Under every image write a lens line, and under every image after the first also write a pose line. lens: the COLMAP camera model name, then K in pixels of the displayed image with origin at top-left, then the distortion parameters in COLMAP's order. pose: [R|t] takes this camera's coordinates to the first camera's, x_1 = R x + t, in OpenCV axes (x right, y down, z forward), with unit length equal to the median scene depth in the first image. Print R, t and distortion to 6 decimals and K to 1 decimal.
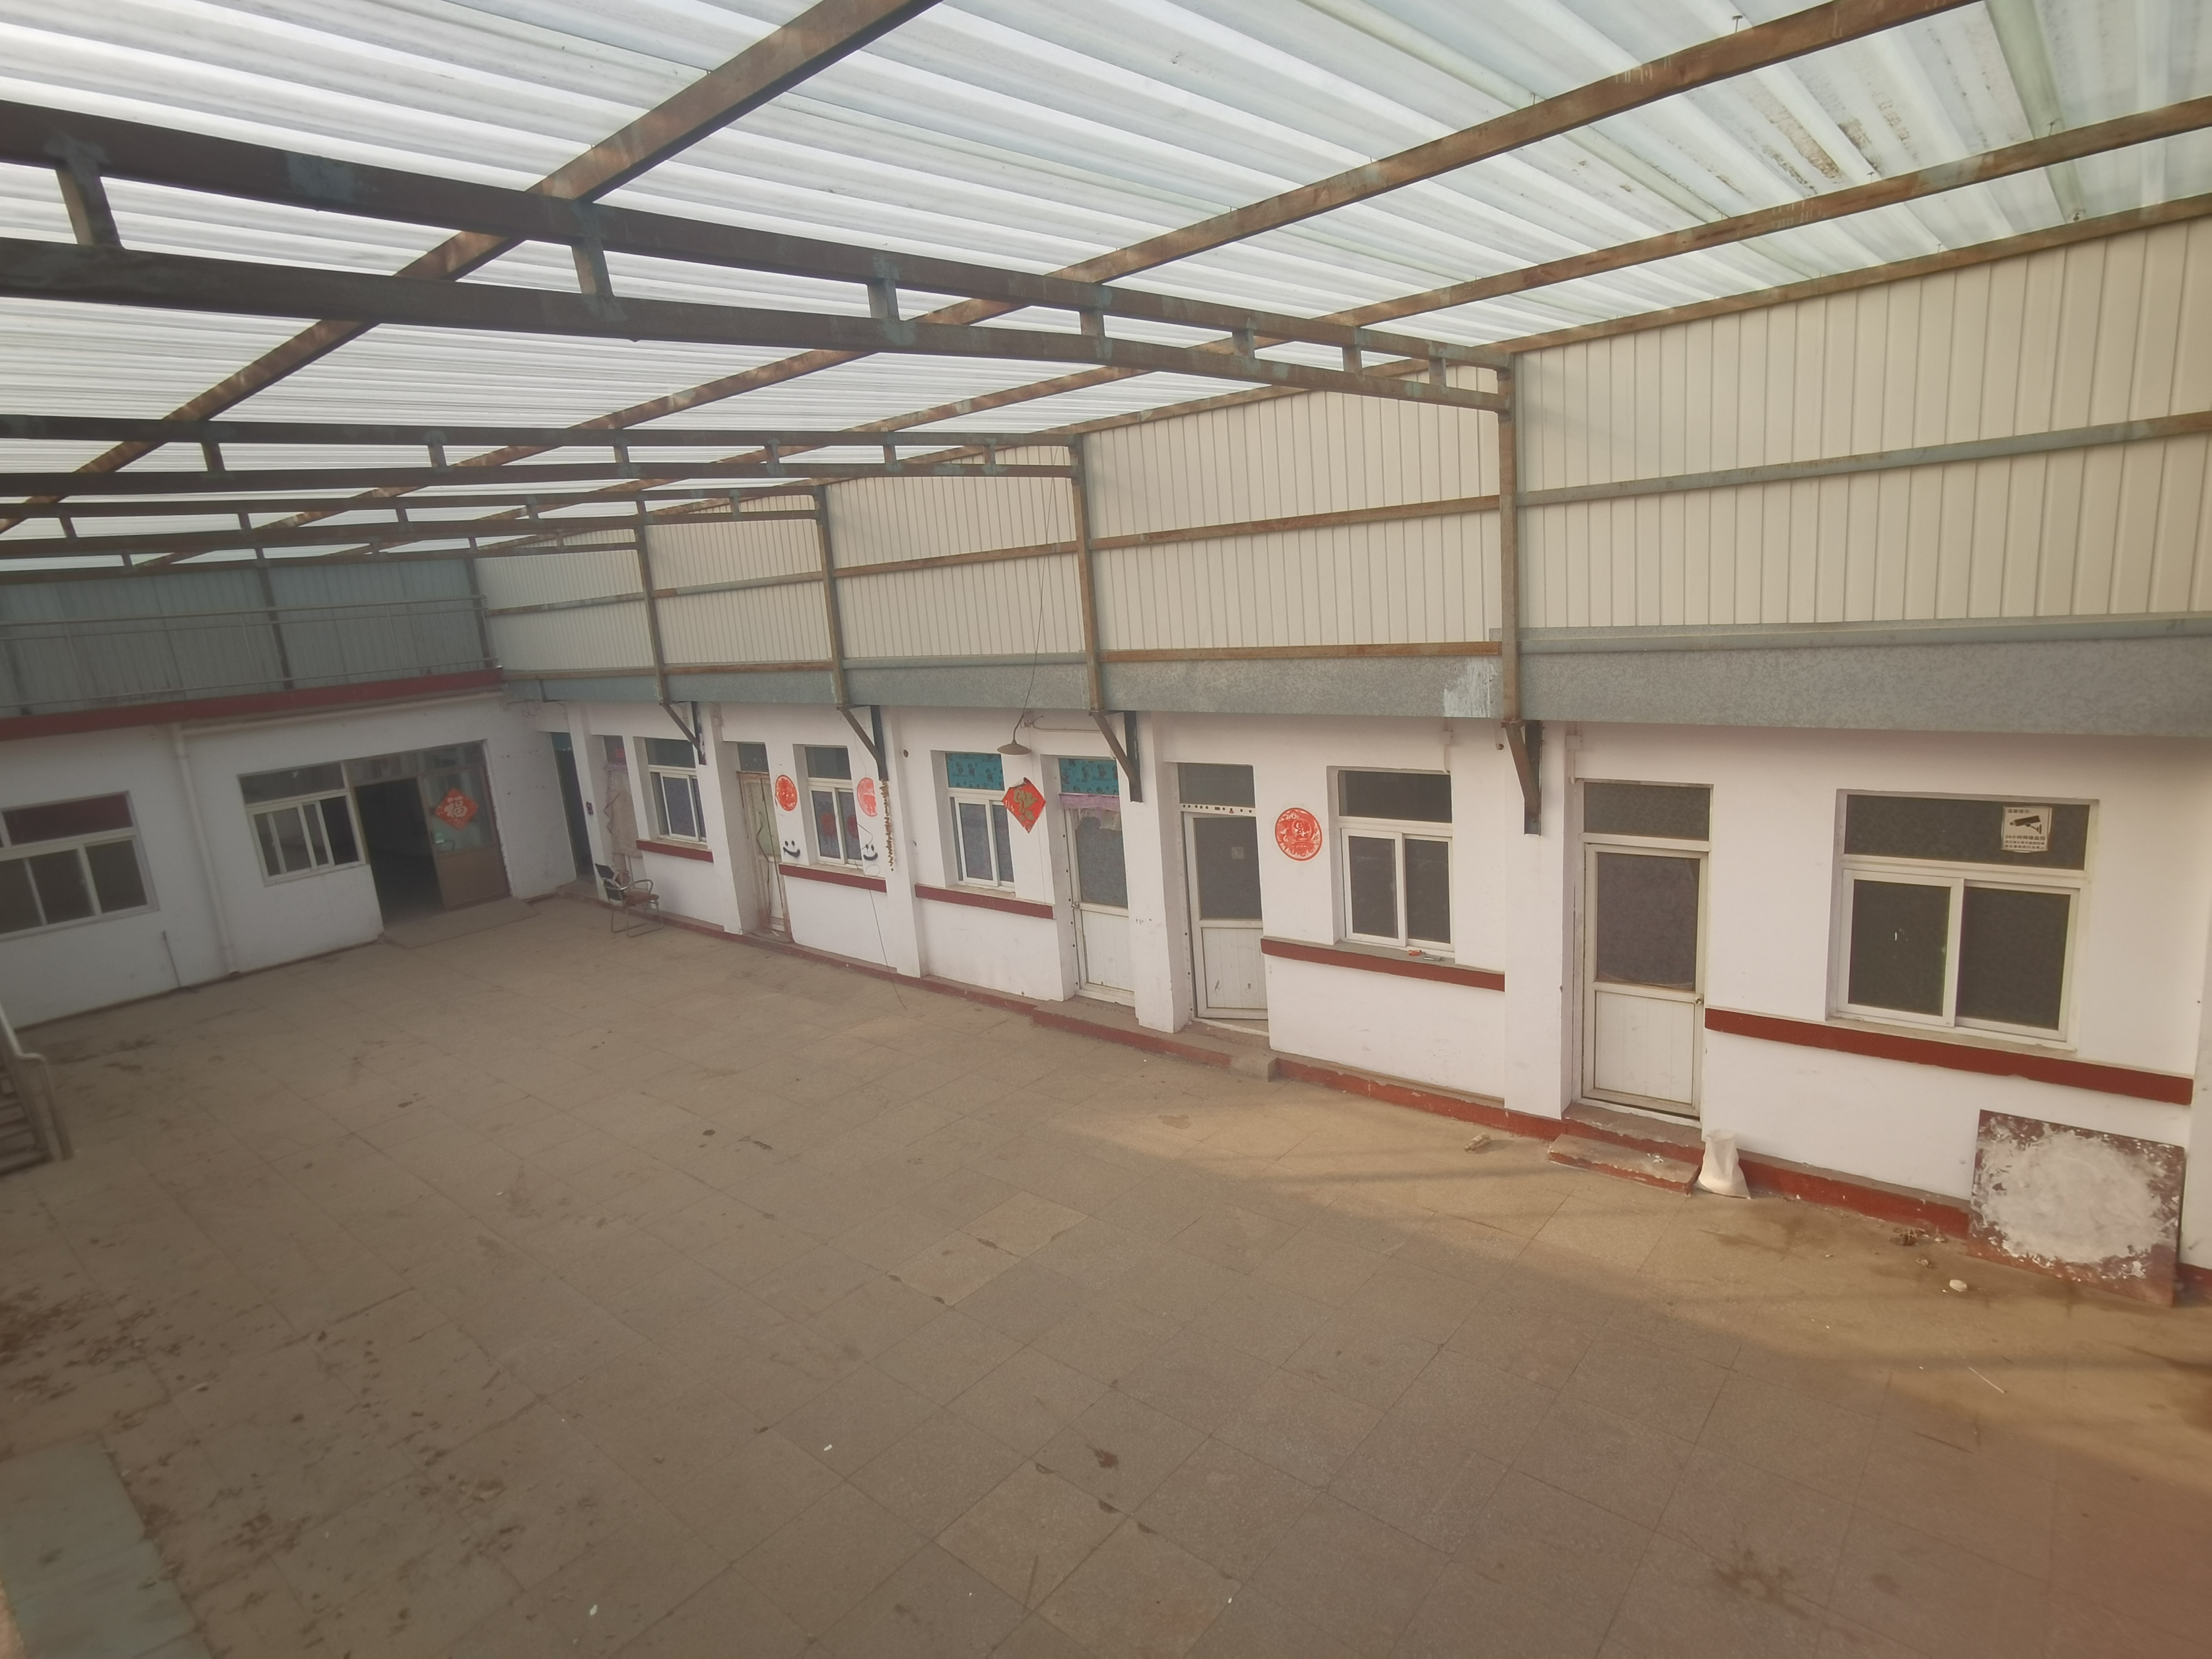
lens RADIAL K [[1204.0, 0, 1110.9], [0, 1204.0, 844.1], [0, 0, 1]] dist [-0.046626, 0.051547]
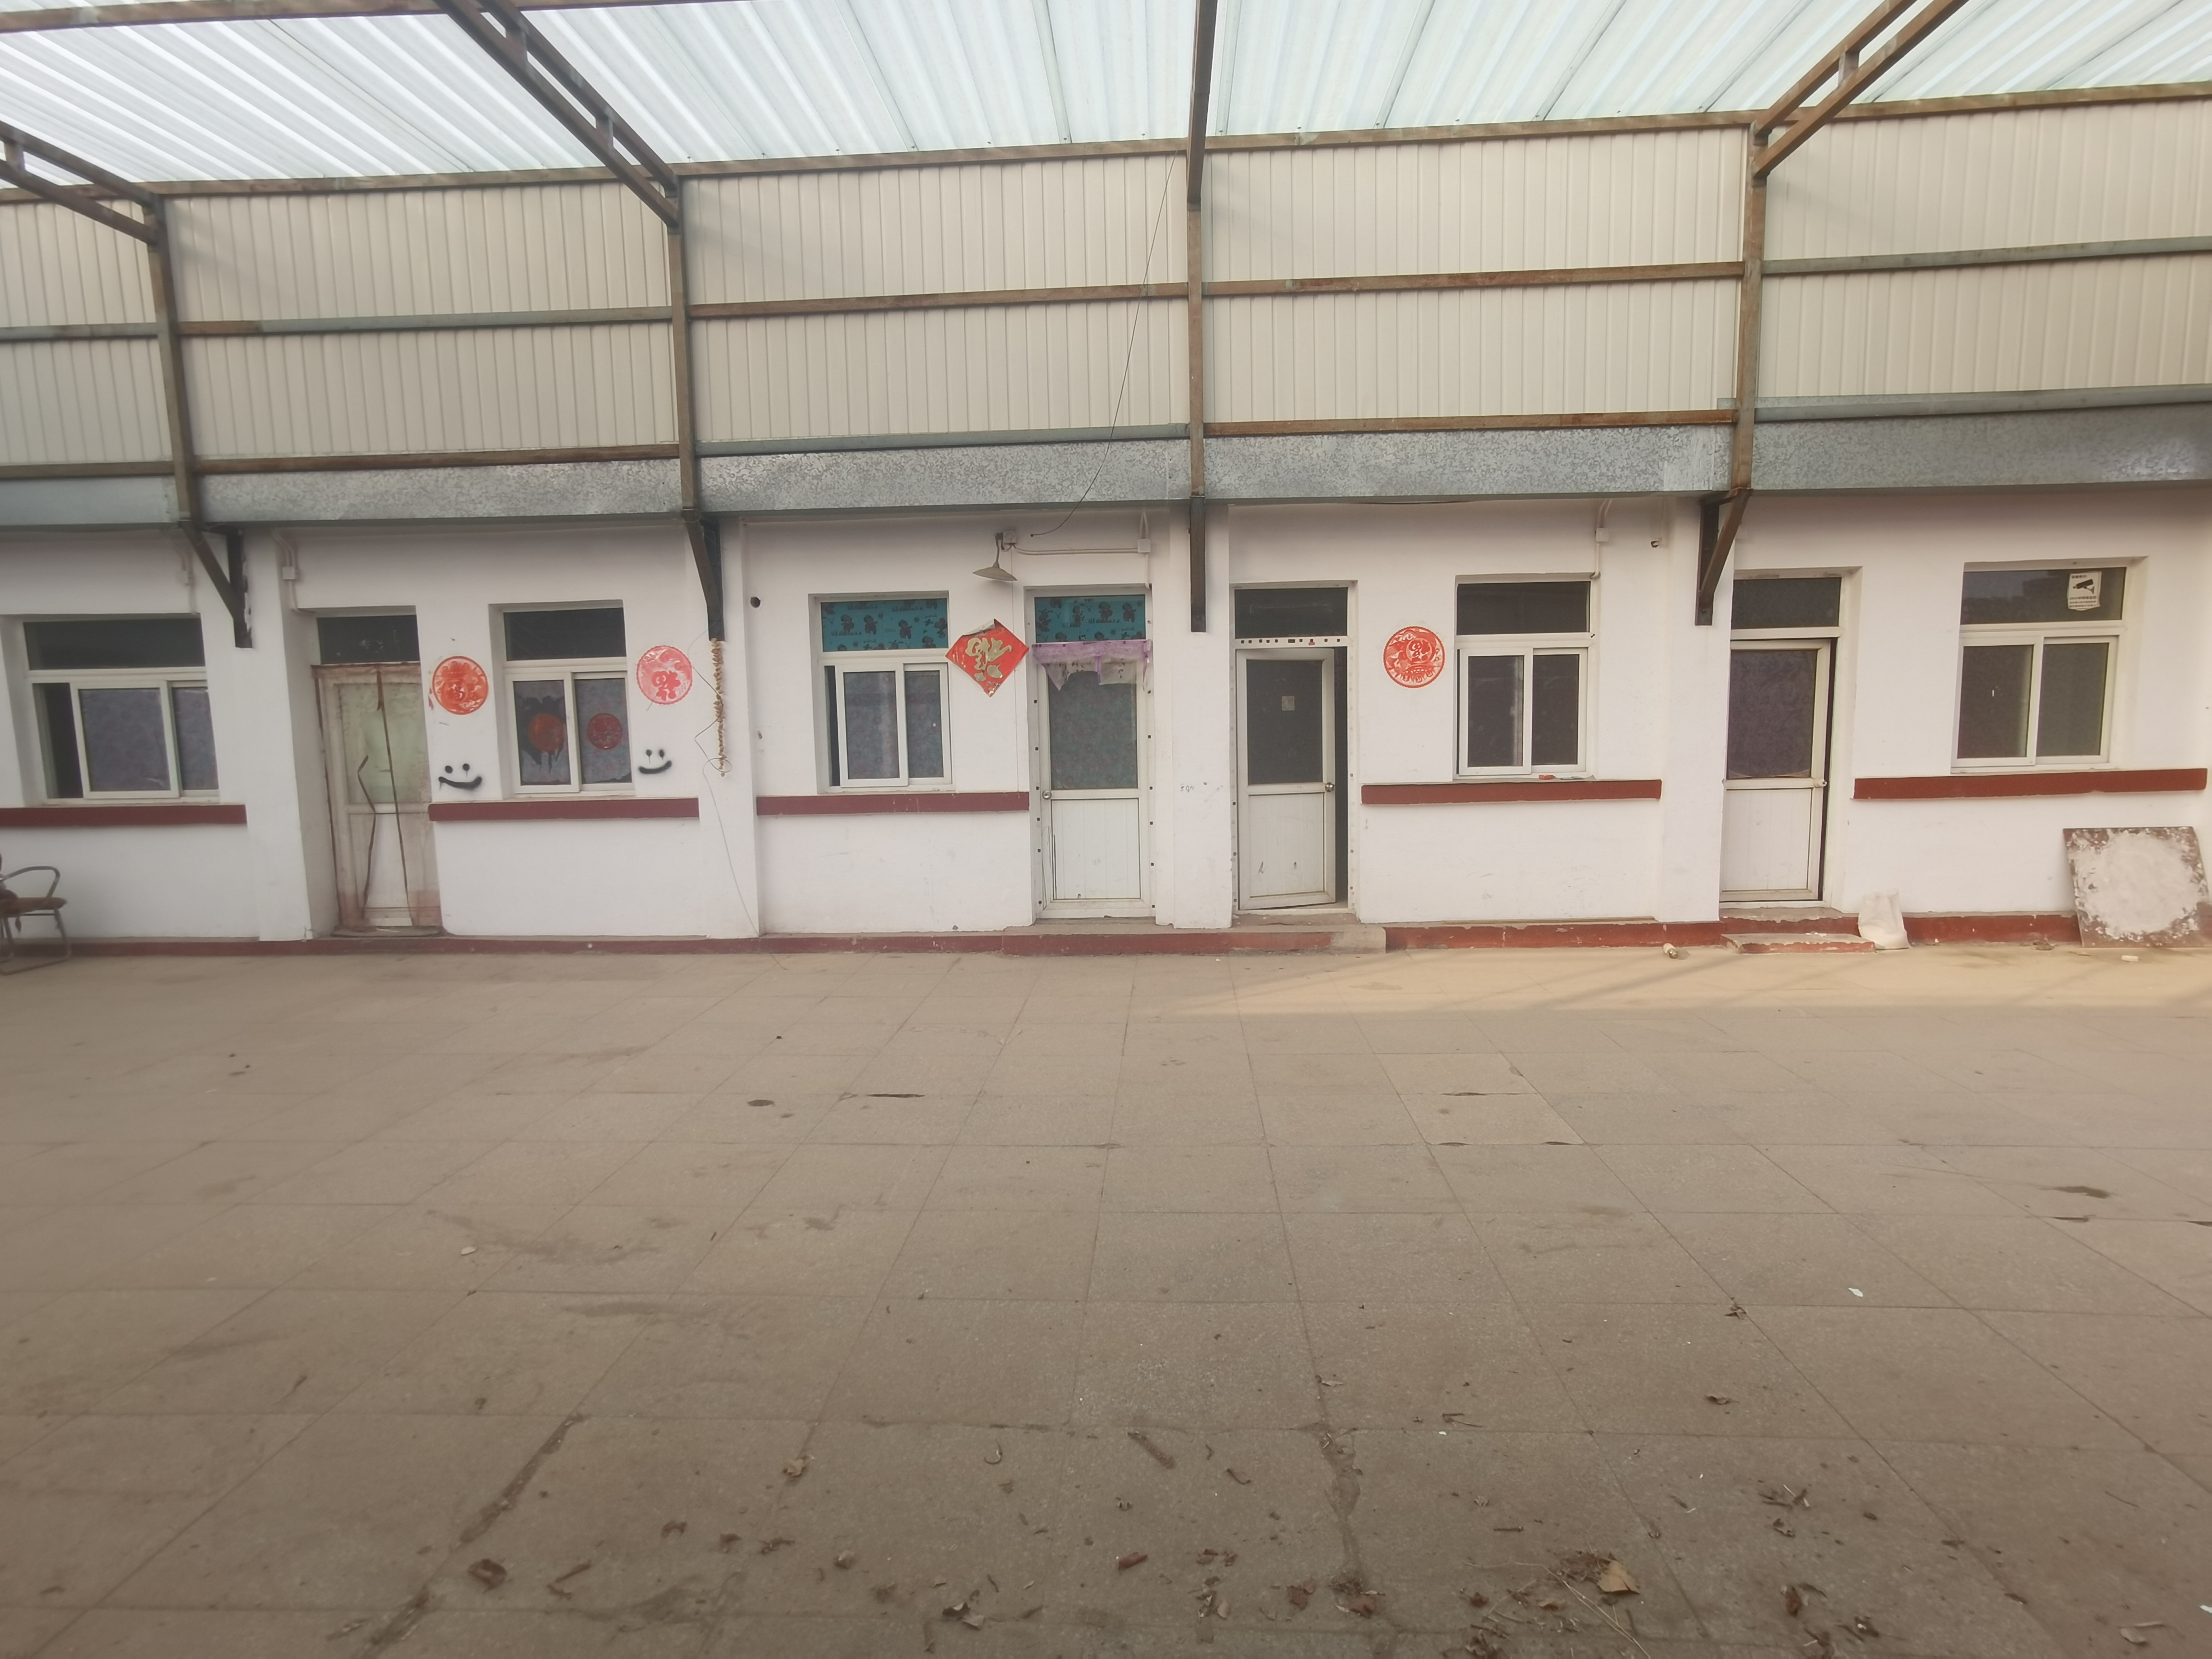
lens RADIAL K [[1188.7, 0, 1105.0], [0, 1188.7, 850.3], [0, 0, 1]] dist [-0.053880, 0.055700]
pose [[0.791087, -0.008707, 0.611641, -0.455588], [0.089815, 0.990715, -0.102061, 0.163952], [-0.605074, 0.135674, 0.784524, 0.384059]]
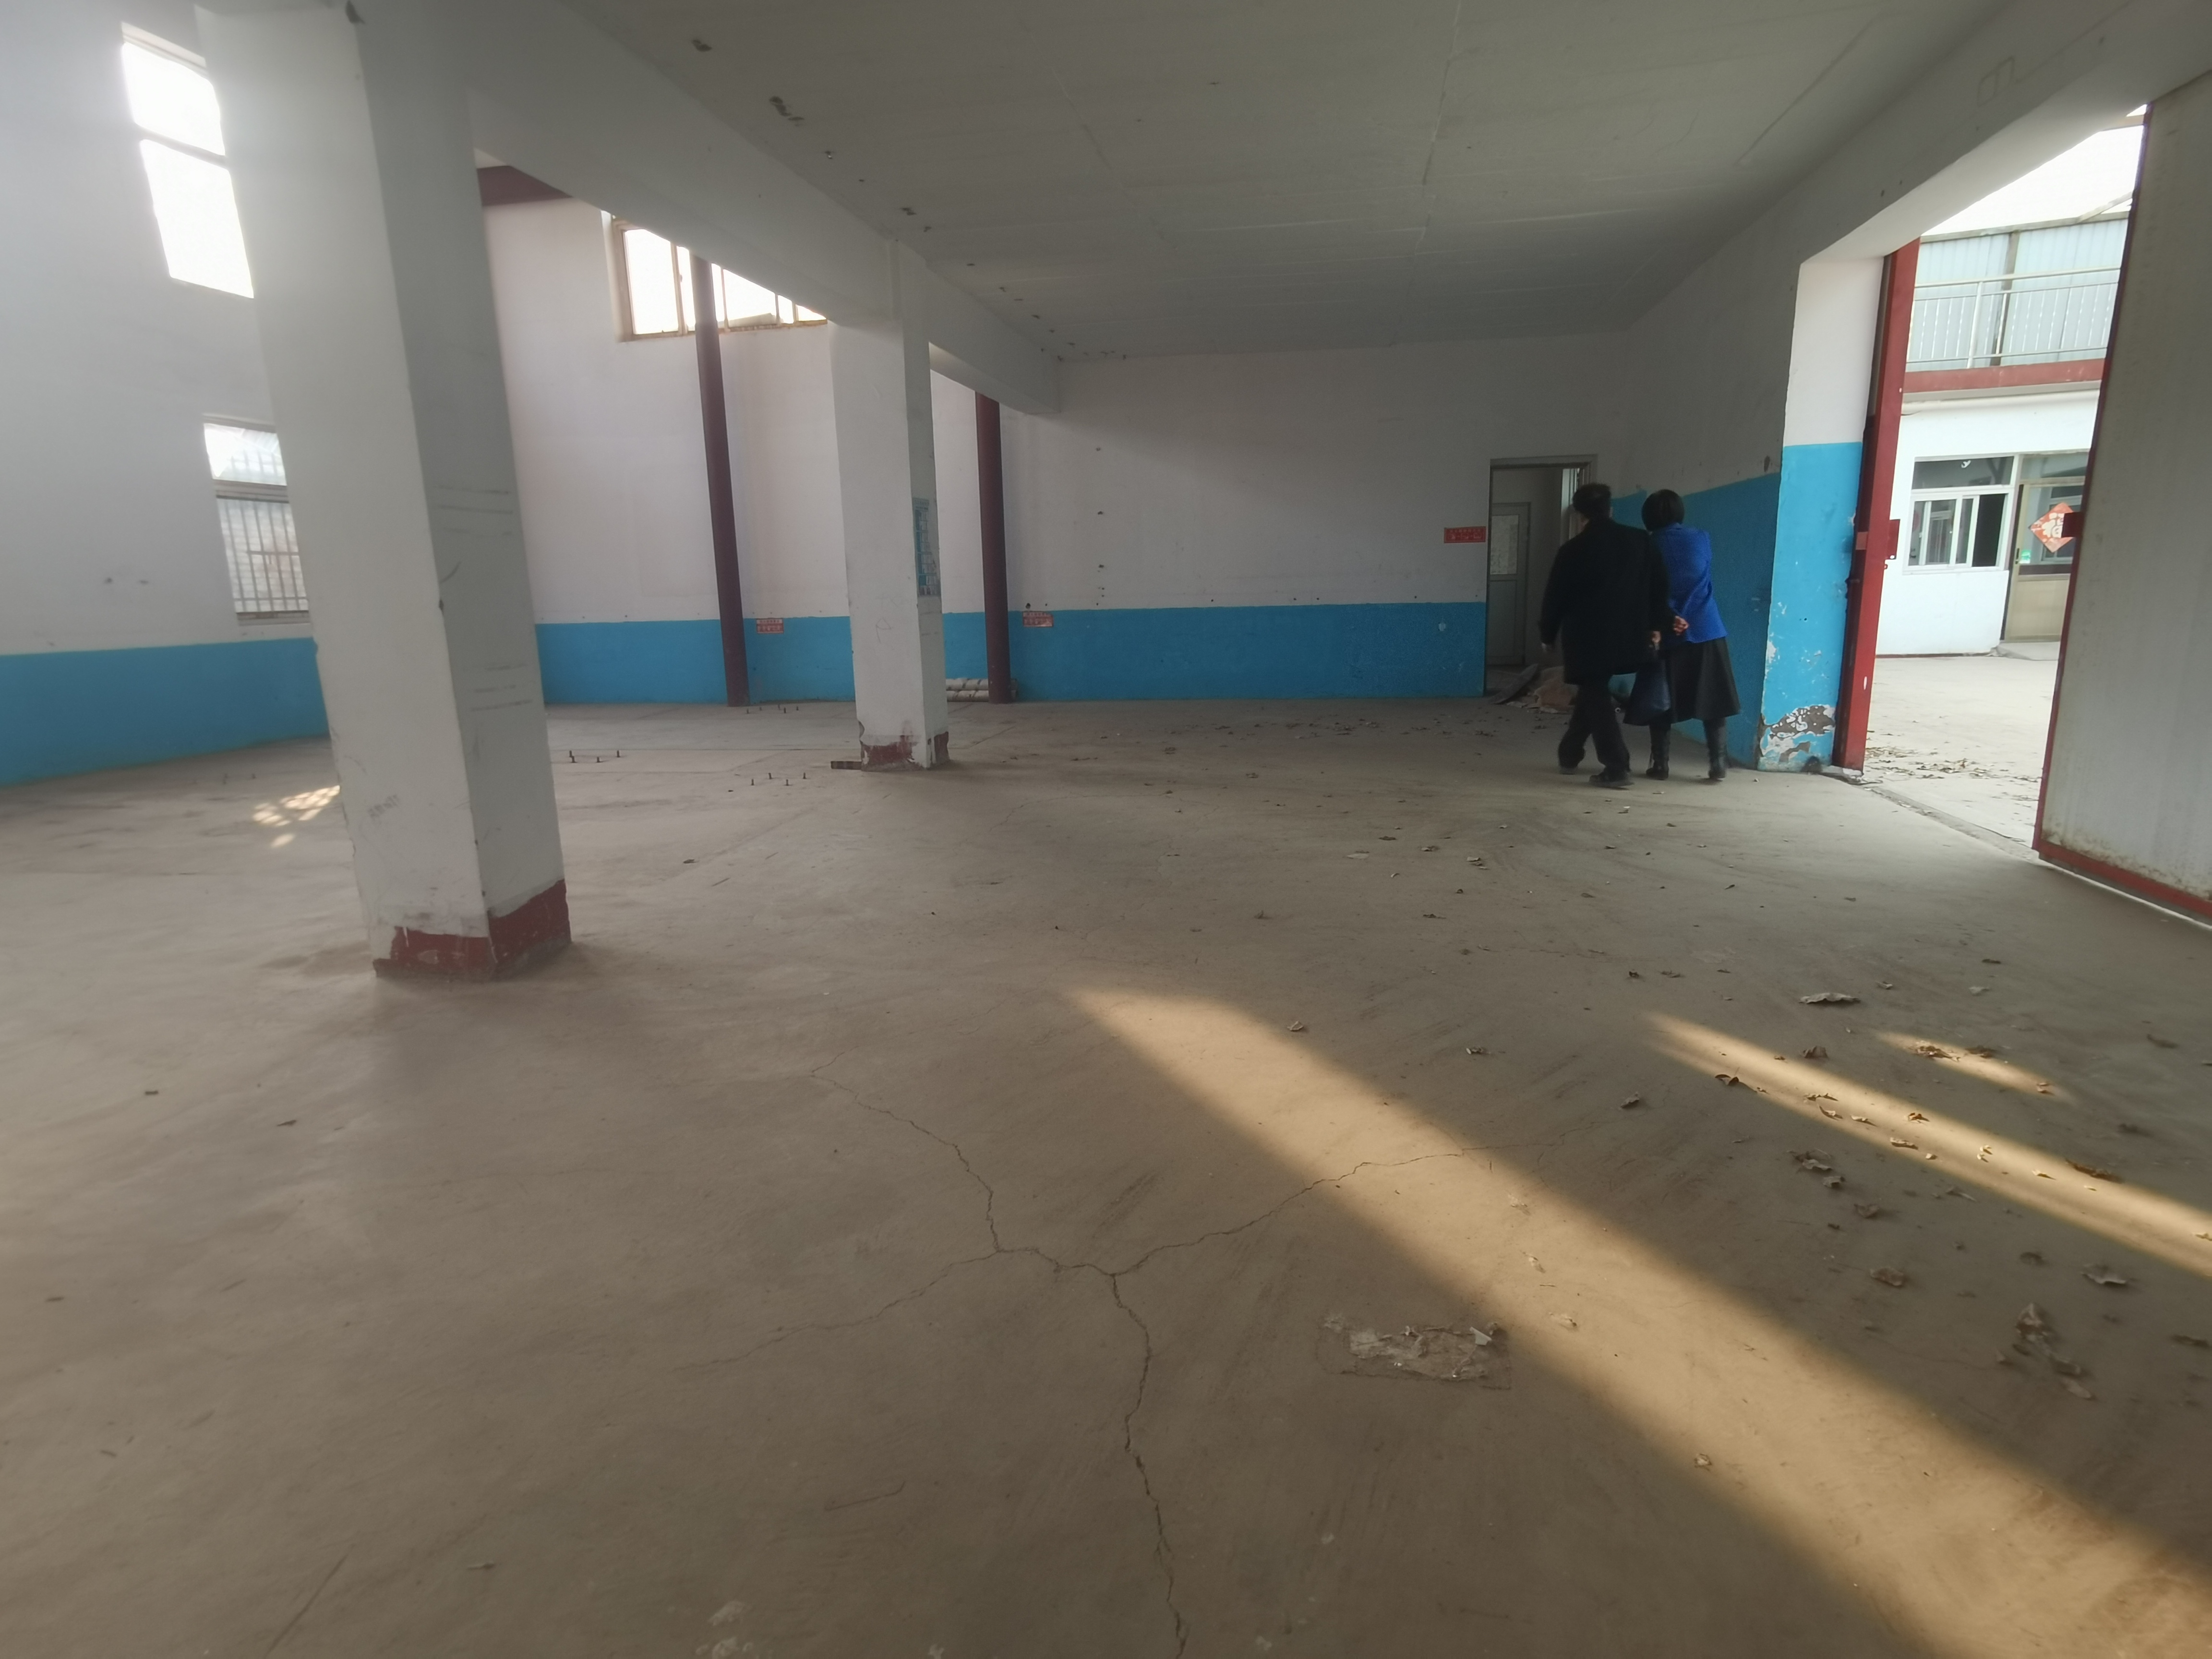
lens RADIAL K [[1204.0, 0, 1110.9], [0, 1204.0, 844.1], [0, 0, 1]] dist [-0.046626, 0.051547]
pose [[0.503452, 0.249299, -0.827277, -0.204045], [-0.195938, 0.965467, 0.171702, 0.285028], [0.841513, 0.075652, 0.534913, -0.119237]]
